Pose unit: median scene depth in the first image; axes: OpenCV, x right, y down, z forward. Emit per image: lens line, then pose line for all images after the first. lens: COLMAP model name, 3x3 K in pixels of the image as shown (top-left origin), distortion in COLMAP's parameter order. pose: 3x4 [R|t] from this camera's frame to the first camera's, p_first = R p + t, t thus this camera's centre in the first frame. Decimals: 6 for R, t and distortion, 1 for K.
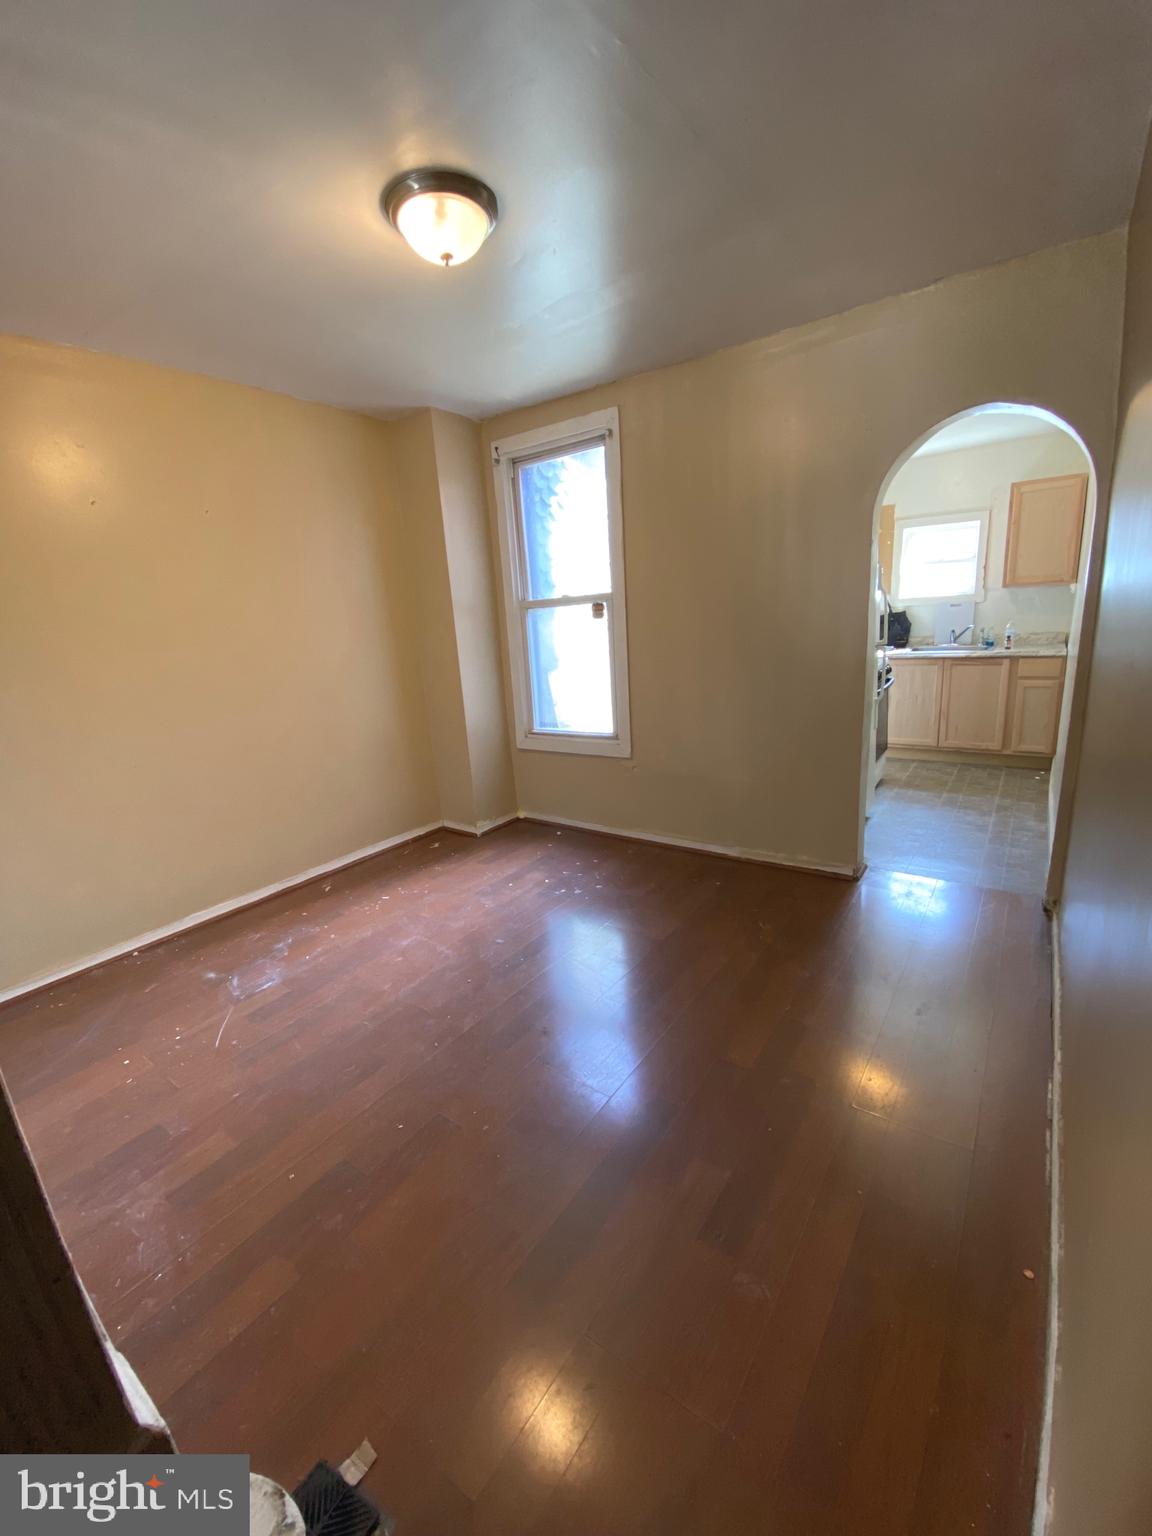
lens RADIAL K [[637.8, 0, 576.0], [0, 637.8, 768.0], [0, 0, 1]] dist [-0.001719, -0.000134]
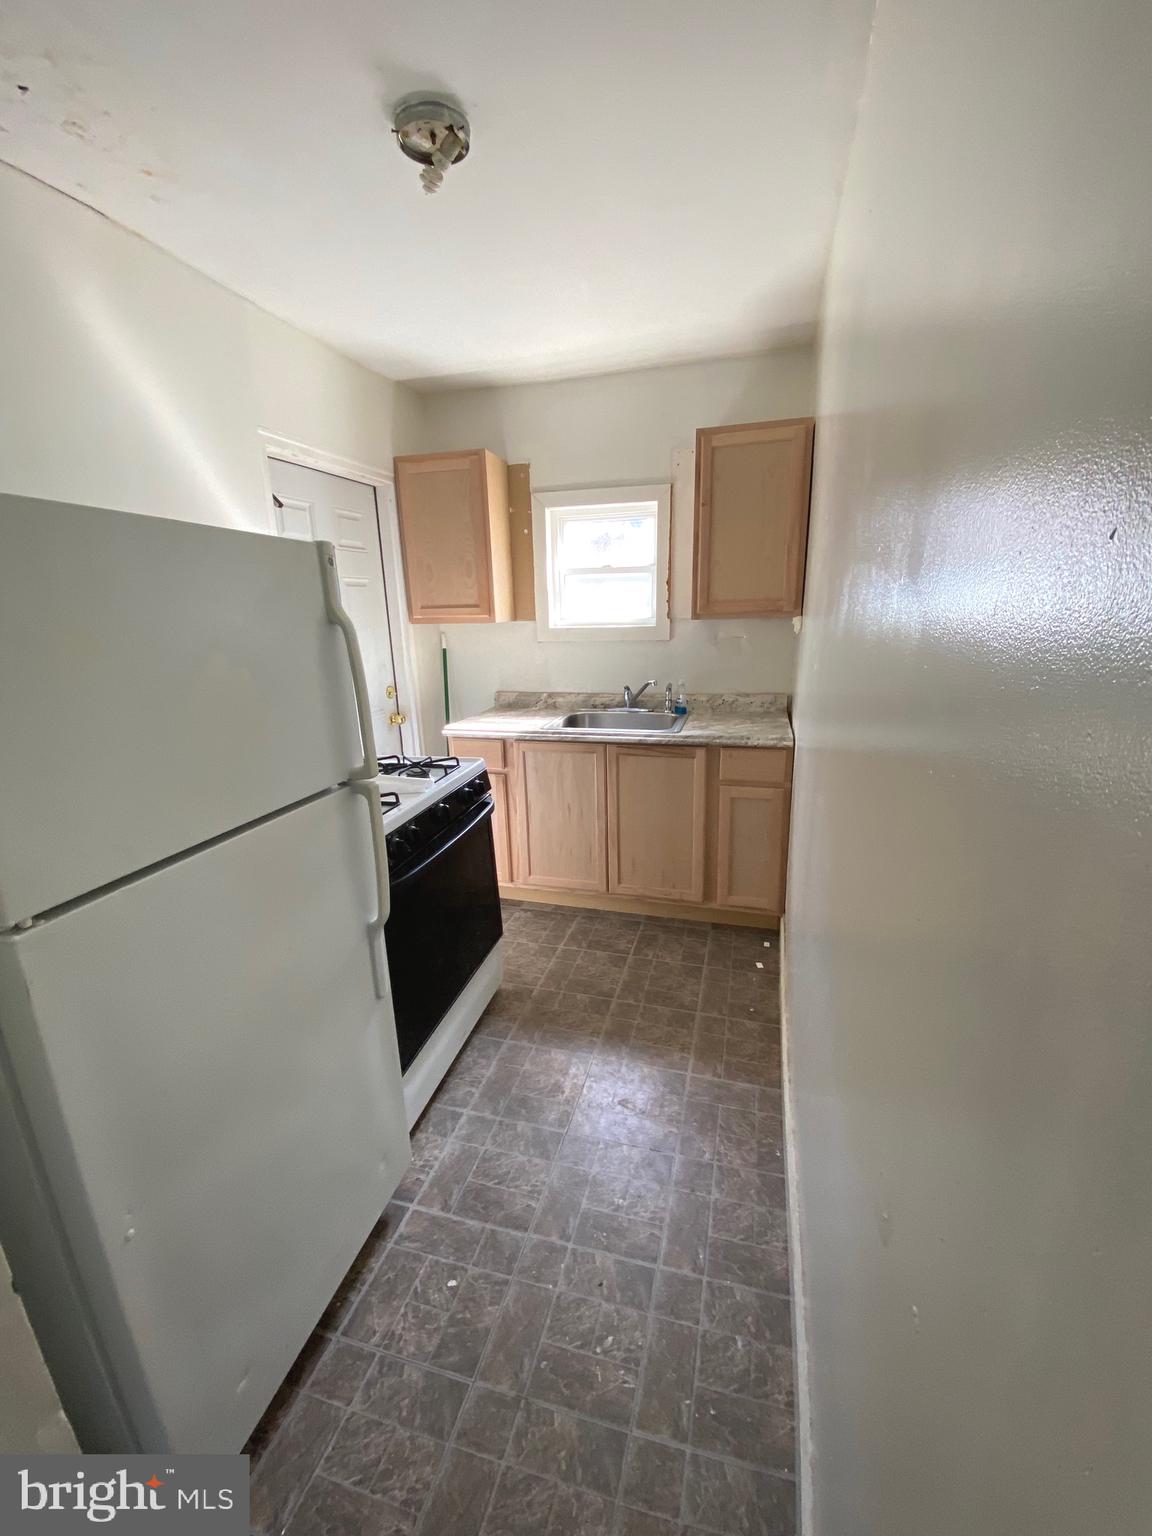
lens RADIAL K [[623.1, 0, 576.0], [0, 623.1, 768.0], [0, 0, 1]] dist [0.076073, -0.000033]
pose [[0.940913, -0.049763, 0.334972, 0.374842], [0.050009, 0.998718, 0.007897, -0.158392], [-0.334936, 0.009321, 0.942195, 0.502980]]
